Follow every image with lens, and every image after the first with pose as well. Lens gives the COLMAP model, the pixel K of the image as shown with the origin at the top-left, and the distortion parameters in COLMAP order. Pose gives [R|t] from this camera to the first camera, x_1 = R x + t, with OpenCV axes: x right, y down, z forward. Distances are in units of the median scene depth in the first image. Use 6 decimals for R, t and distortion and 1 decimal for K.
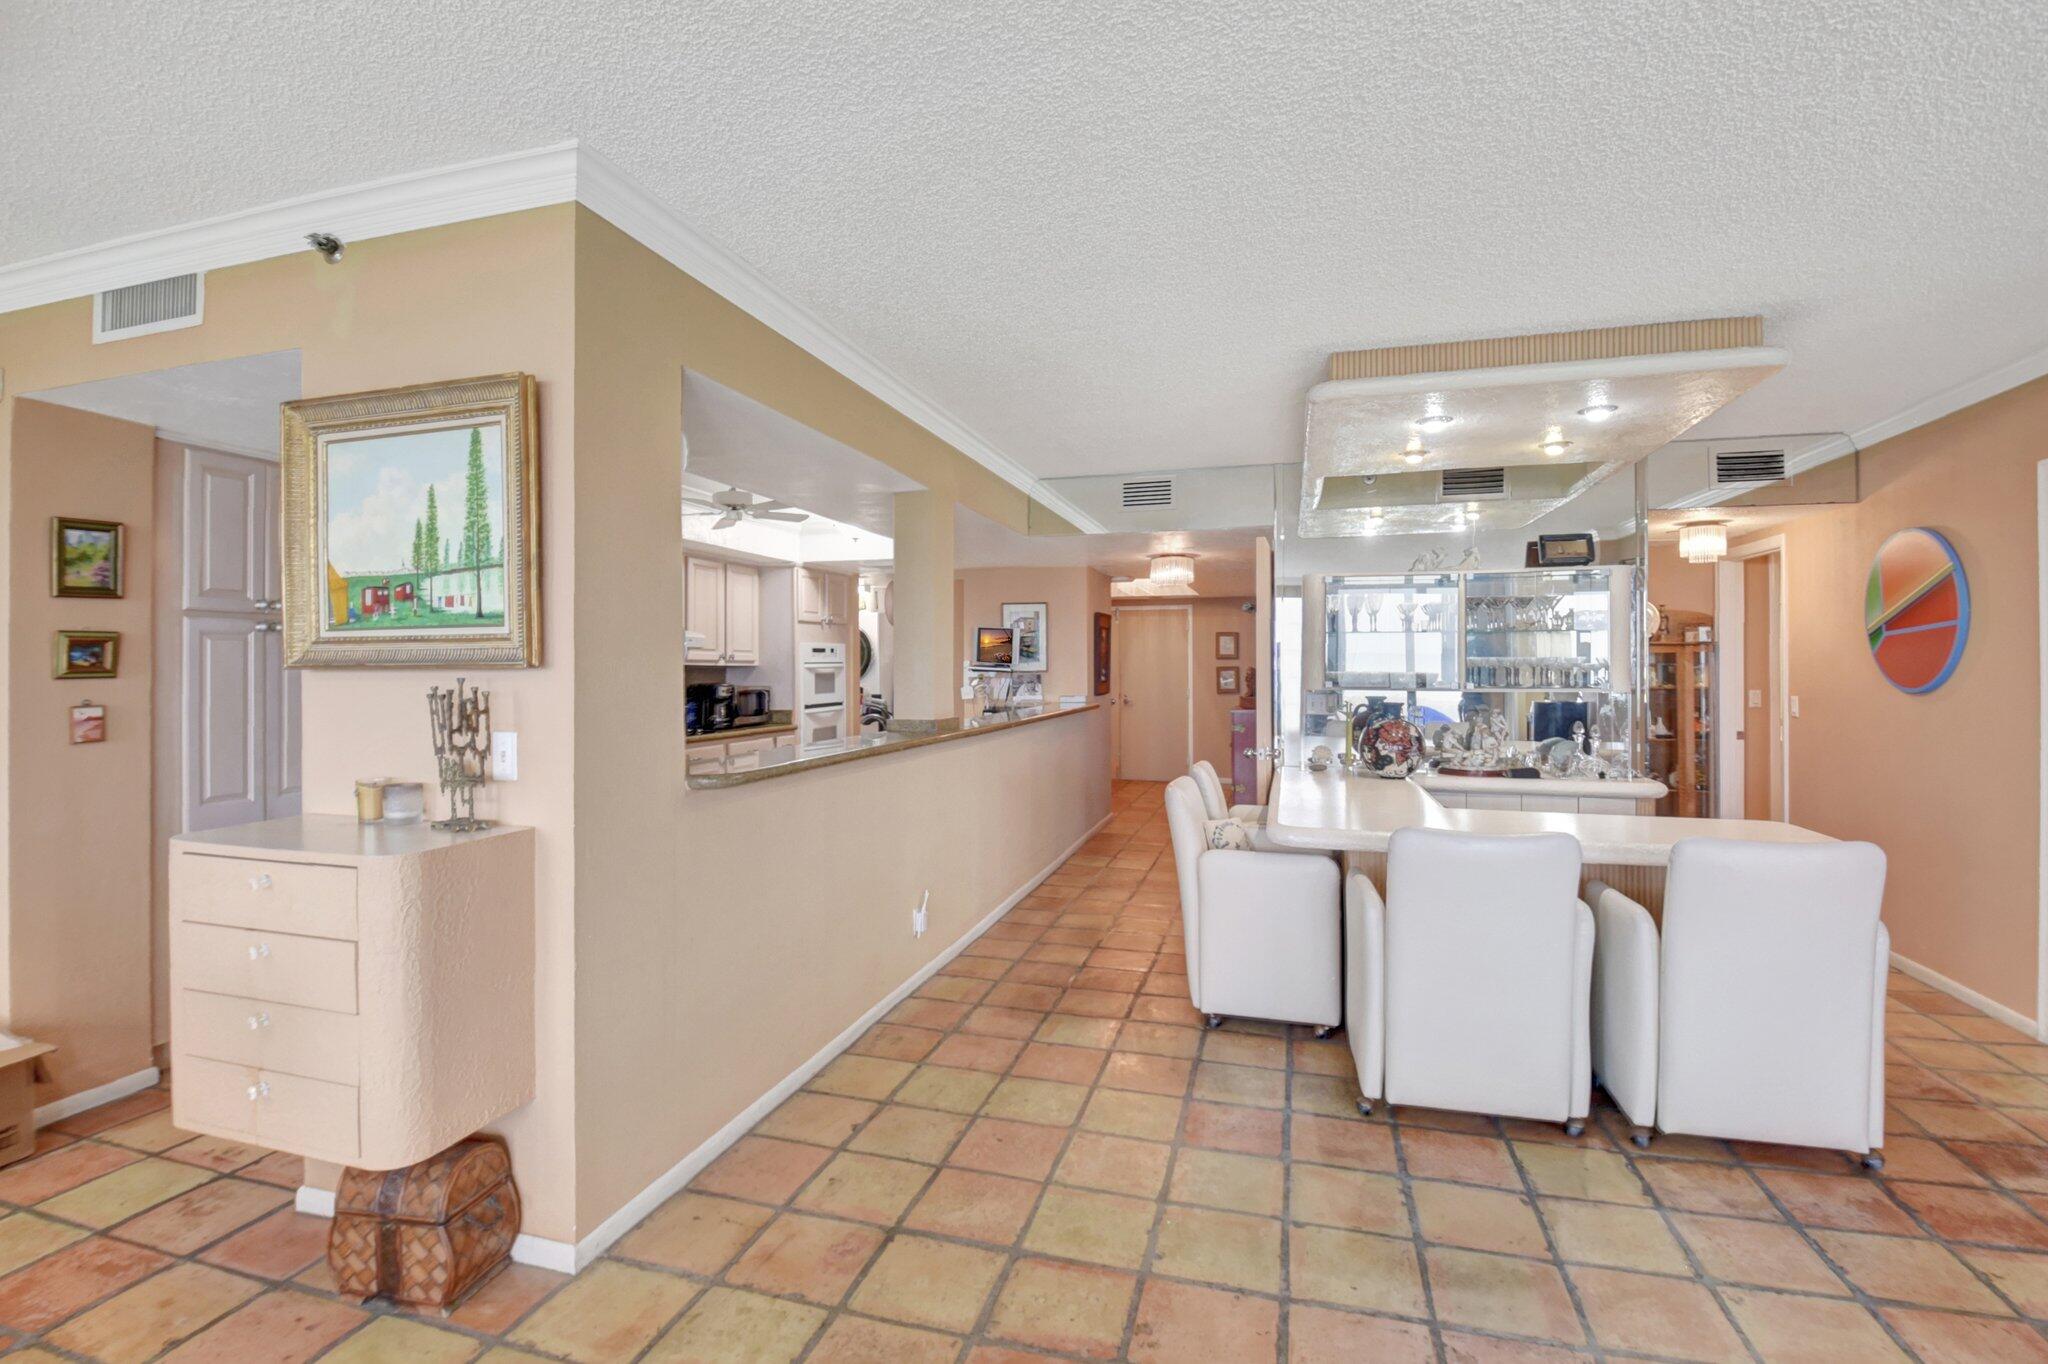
lens RADIAL K [[948.5, 0, 1017.6], [0, 948.5, 664.1], [0, 0, 1]] dist [0.003682, -0.000750]
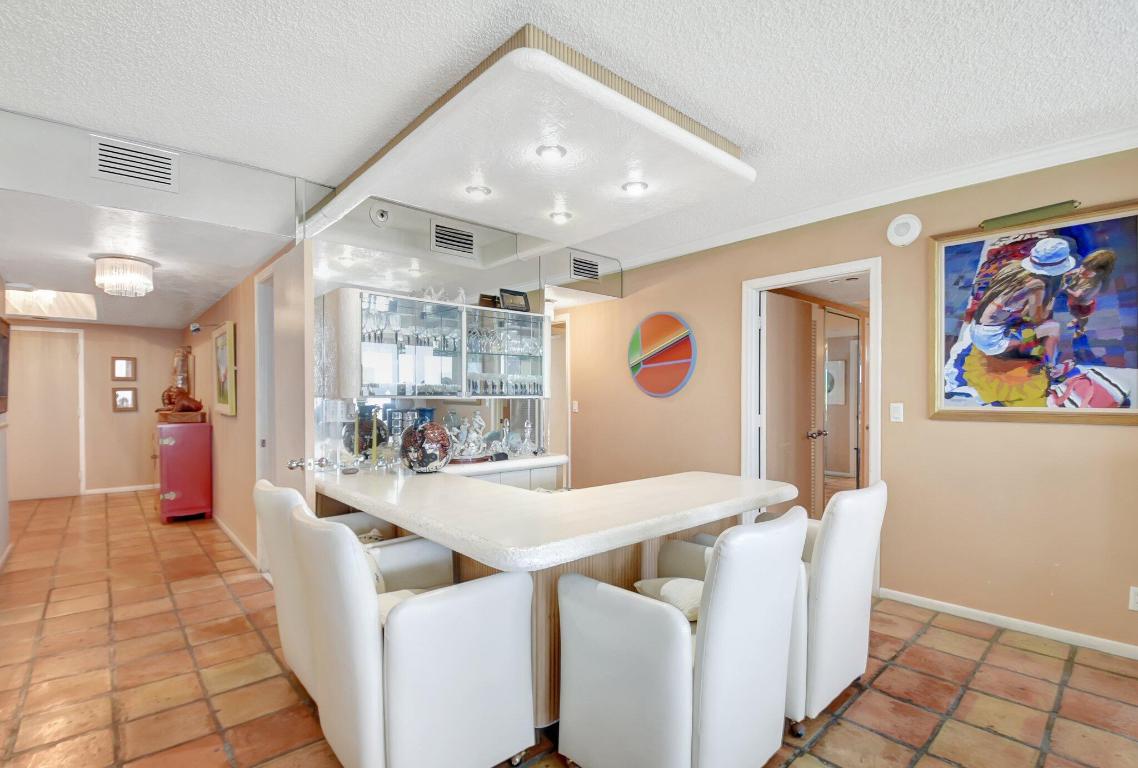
lens RADIAL K [[530.2, 0, 576.2], [0, 530.2, 399.4], [0, 0, 1]] dist [0.001606, -0.003470]
pose [[0.526217, -0.005731, 0.850331, -0.066859], [-0.001337, 0.999970, 0.007567, 0.024905], [-0.850349, -0.005119, 0.526194, 0.507509]]
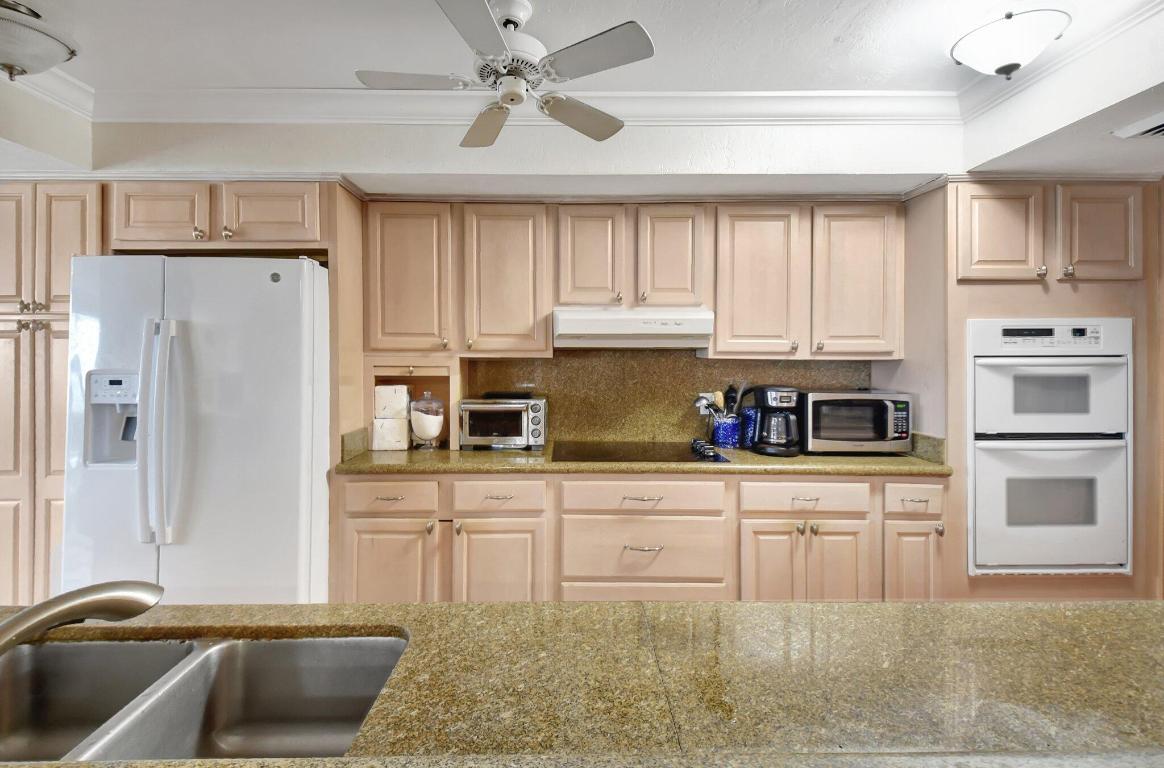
lens RADIAL K [[539.1, 0, 559.8], [0, 539.1, 363.8], [0, 0, 1]] dist [0.003682, -0.000750]
pose [[0.276795, 0.011322, -0.960862, 0.011804], [-0.001800, 0.999935, 0.011264, 0.000478], [0.960927, -0.001388, 0.276797, 1.050768]]
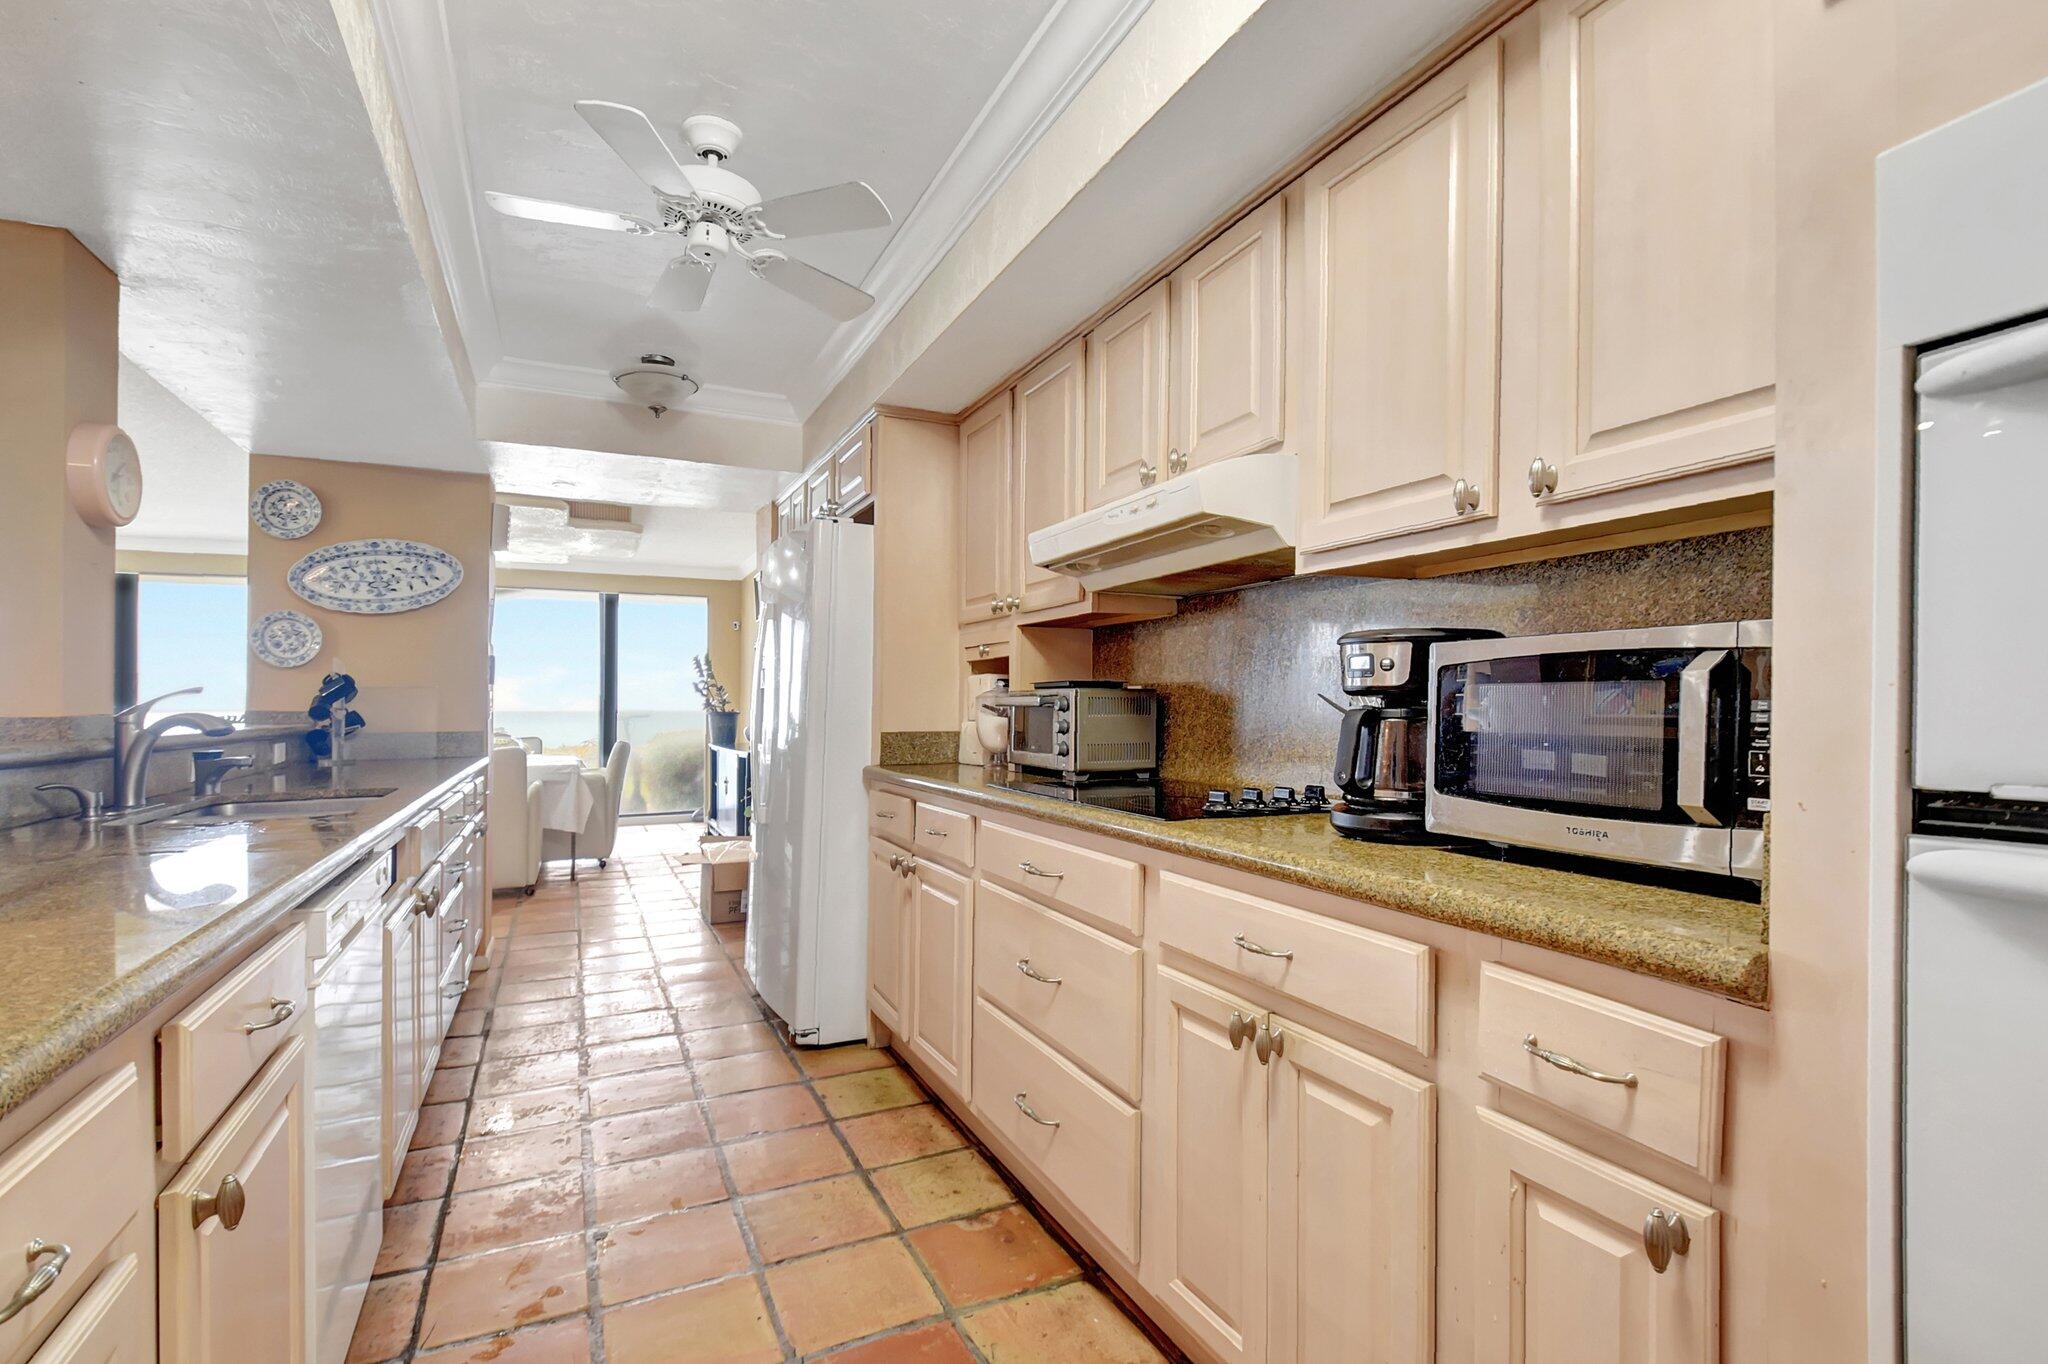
lens RADIAL K [[948.5, 0, 1017.5], [0, 948.5, 702.7], [0, 0, 1]] dist [0.003682, -0.000750]
pose [[-0.756385, -0.009935, -0.654051, -0.147539], [-0.004337, 0.999939, -0.010174, 0.055990], [0.654112, -0.004859, -0.756382, 1.562680]]
